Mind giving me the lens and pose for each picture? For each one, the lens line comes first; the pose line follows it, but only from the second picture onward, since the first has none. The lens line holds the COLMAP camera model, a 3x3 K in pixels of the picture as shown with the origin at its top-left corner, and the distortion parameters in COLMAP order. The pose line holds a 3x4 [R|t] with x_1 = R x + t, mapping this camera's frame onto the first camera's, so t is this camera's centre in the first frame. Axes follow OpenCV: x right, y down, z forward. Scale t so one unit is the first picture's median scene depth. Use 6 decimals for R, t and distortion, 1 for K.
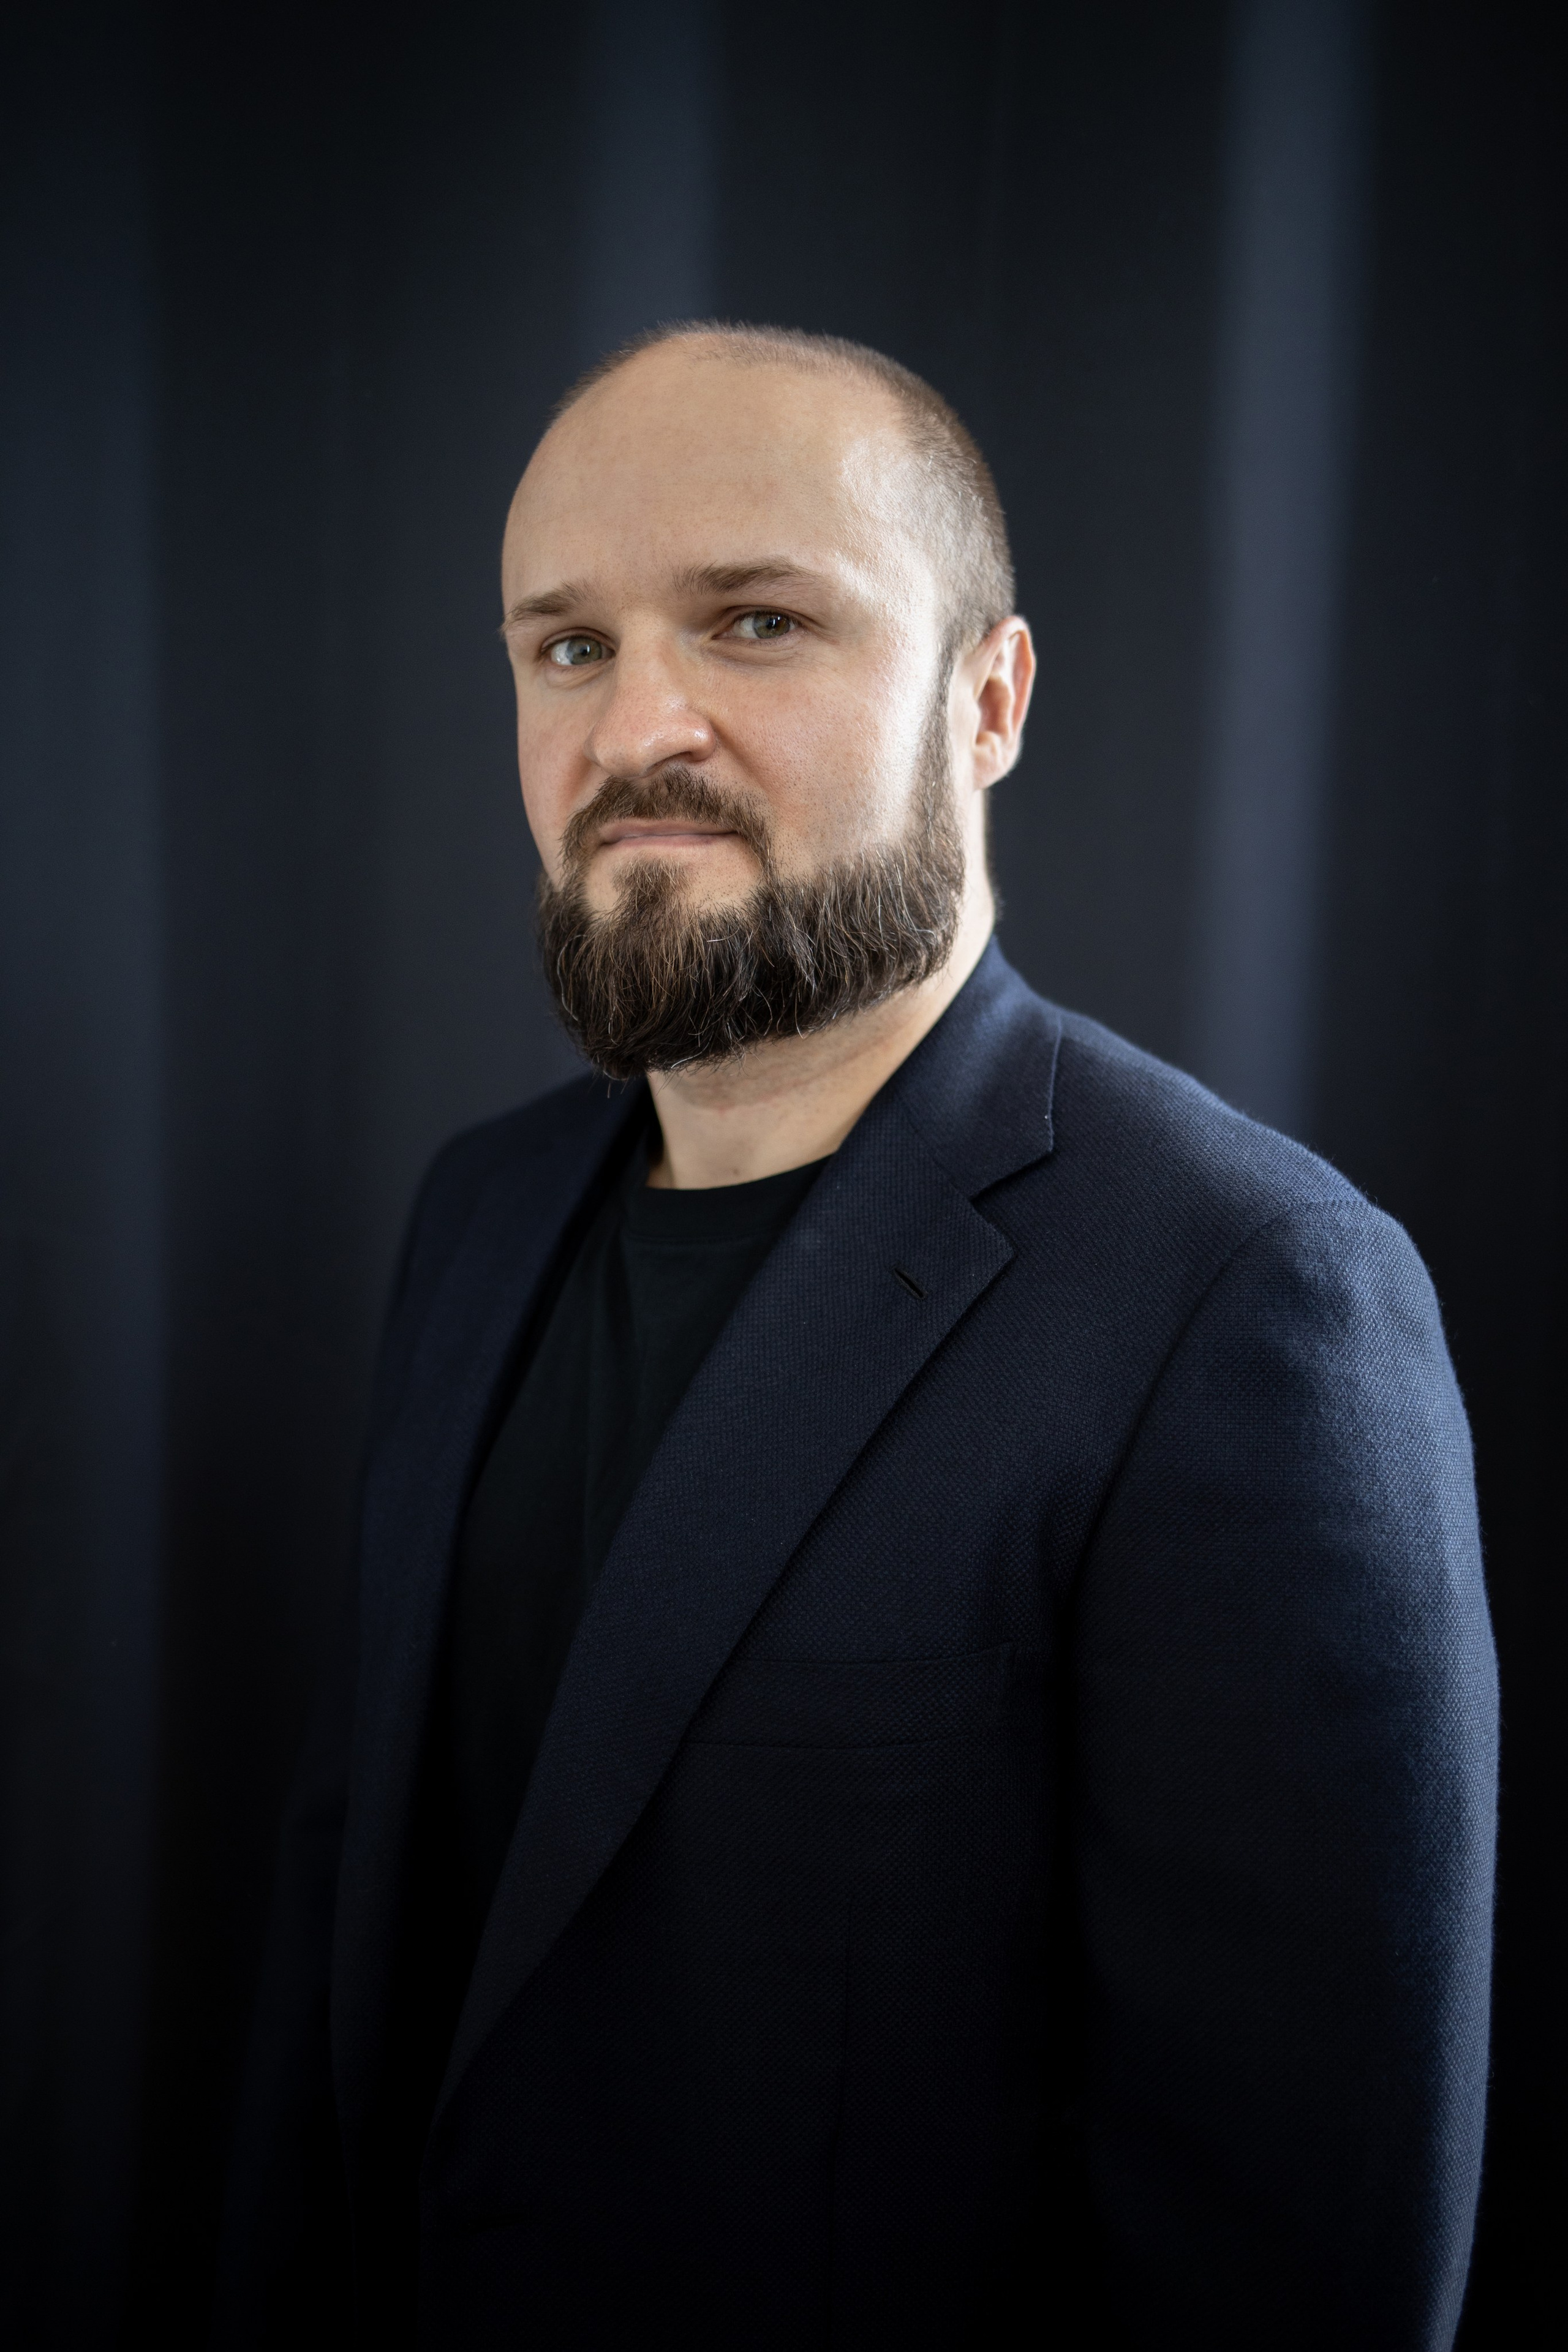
lens RADIAL K [[2163.3, 0, 784.0], [0, 2163.3, 1176.0], [0, 0, 1]] dist [-0.107639, 0.001045]
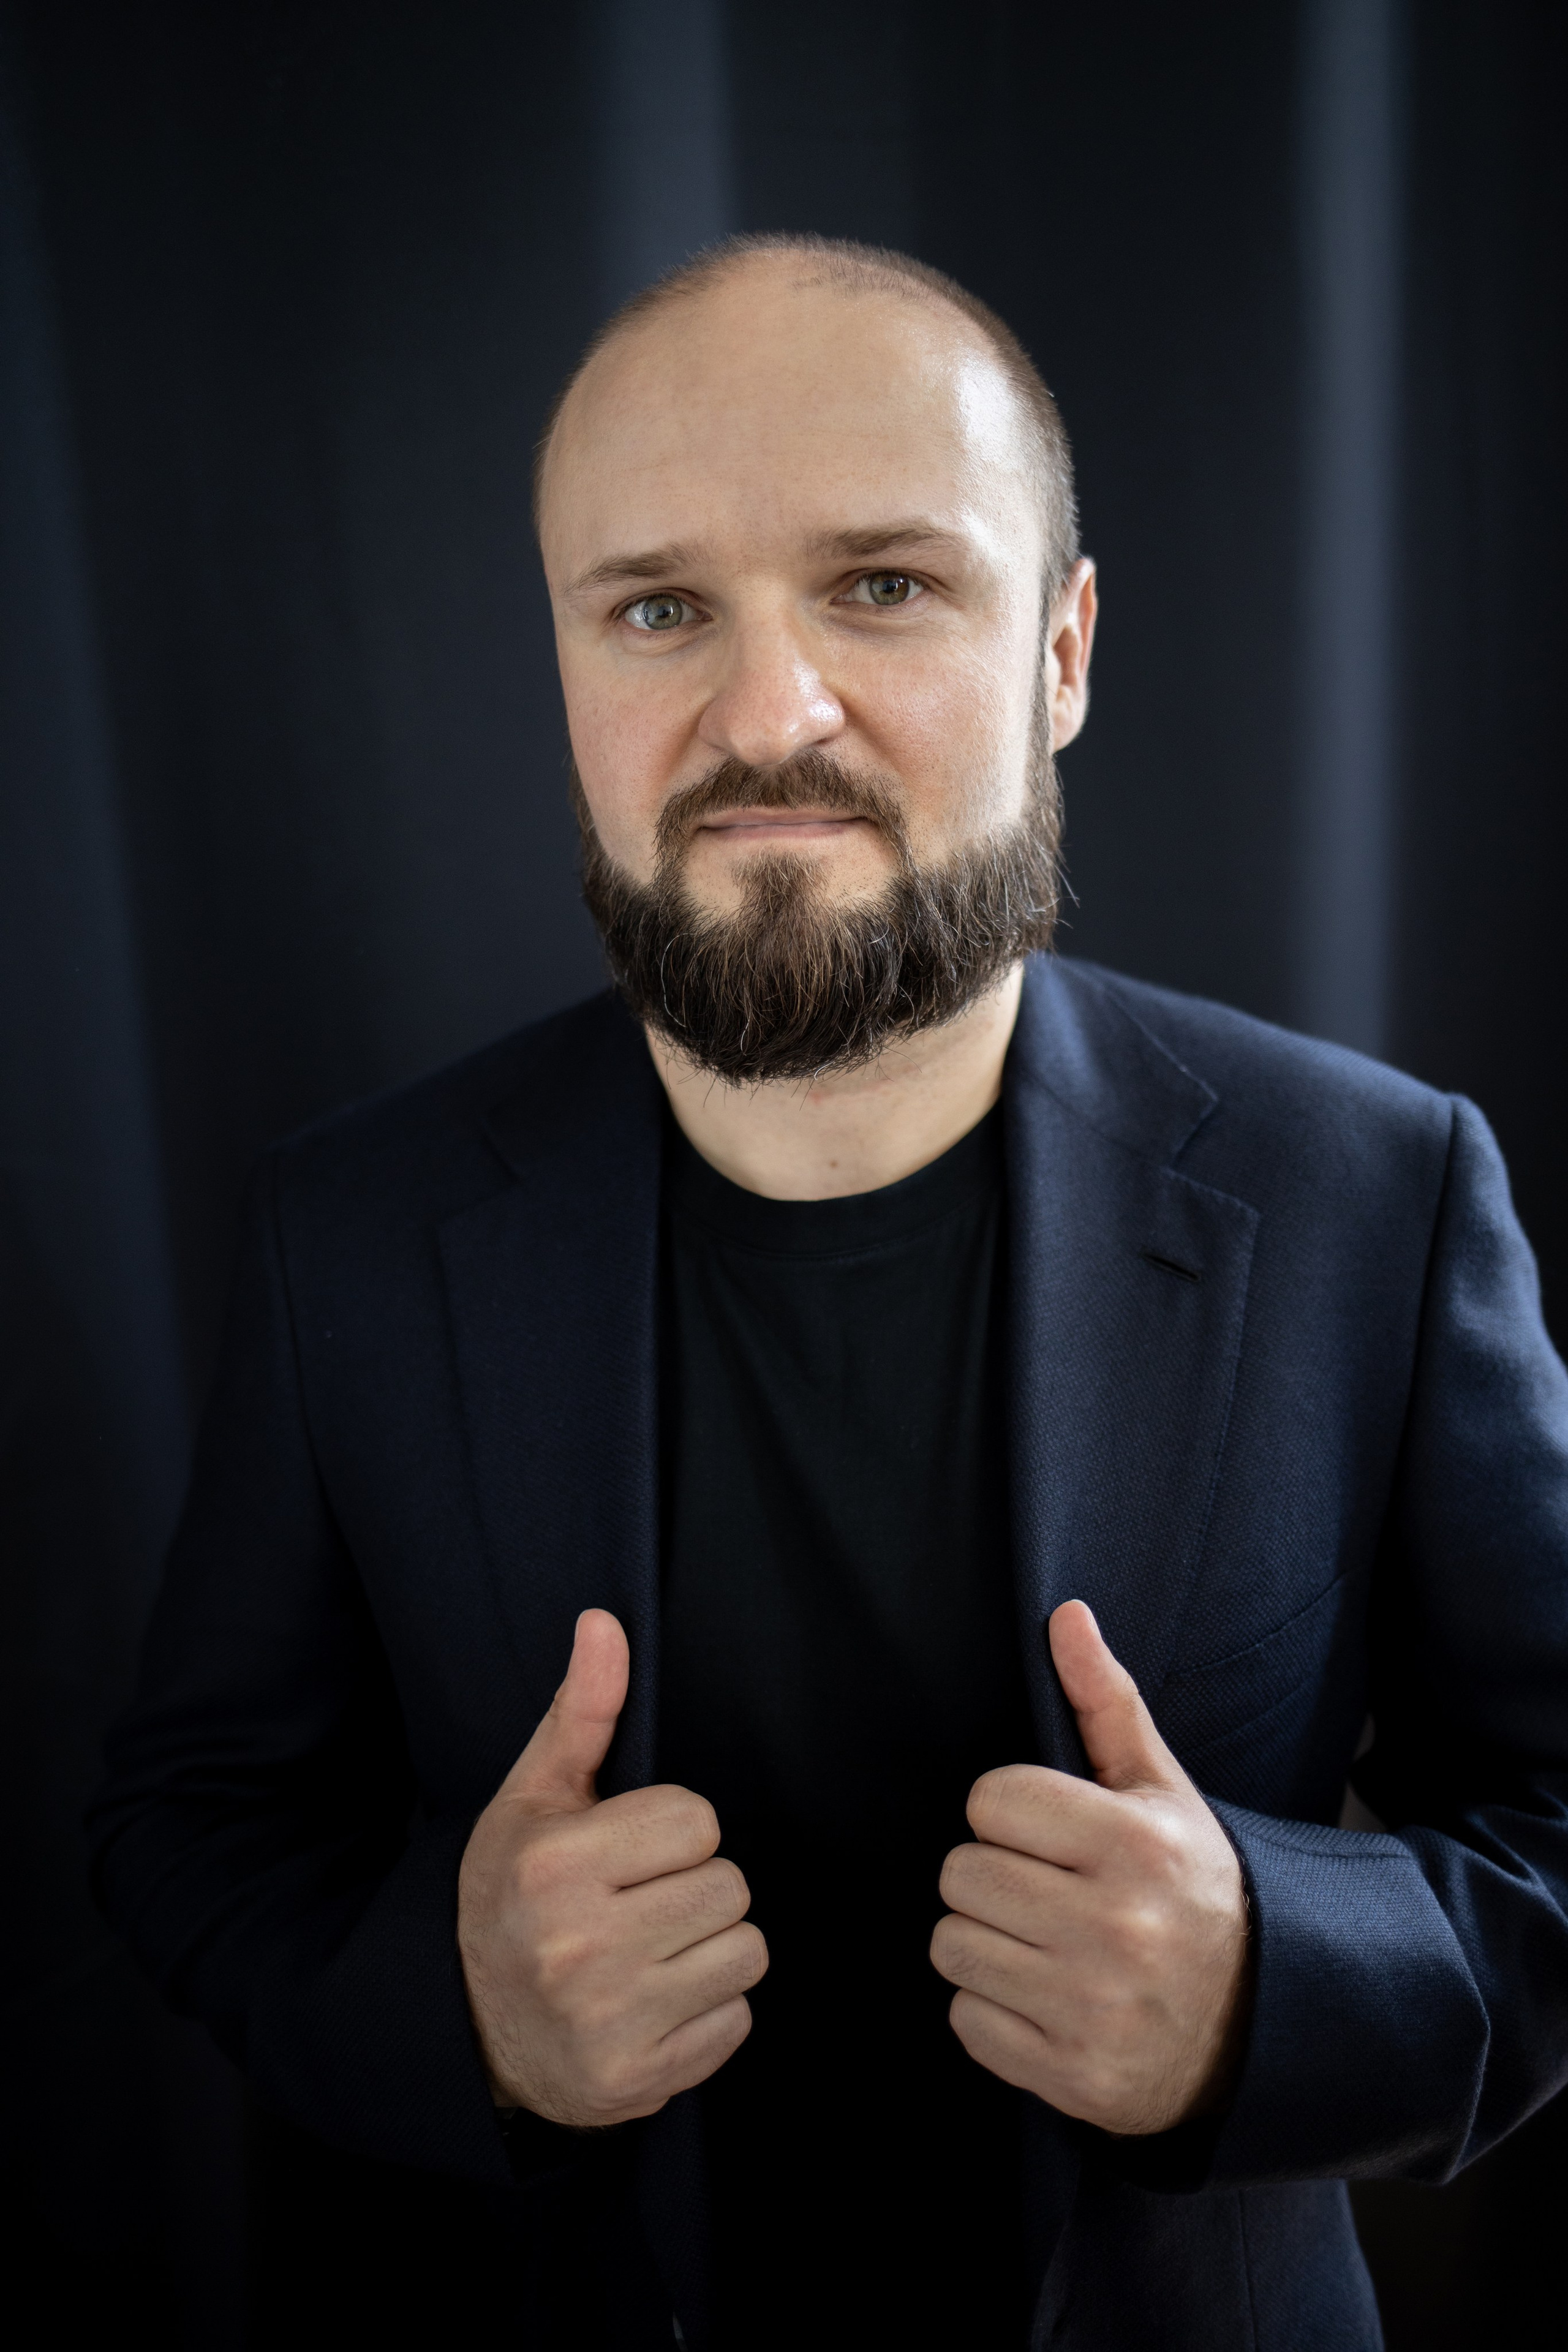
lens RADIAL K [[2163.3, 0, 784.0], [0, 2163.3, 1176.0], [0, 0, 1]] dist [-0.107639, 0.001045]
pose [[0.971134, -0.075713, 0.226198, -0.276824], [0.053594, 0.993300, 0.102382, -0.104676], [-0.232435, -0.087304, 0.968686, 0.106727]]
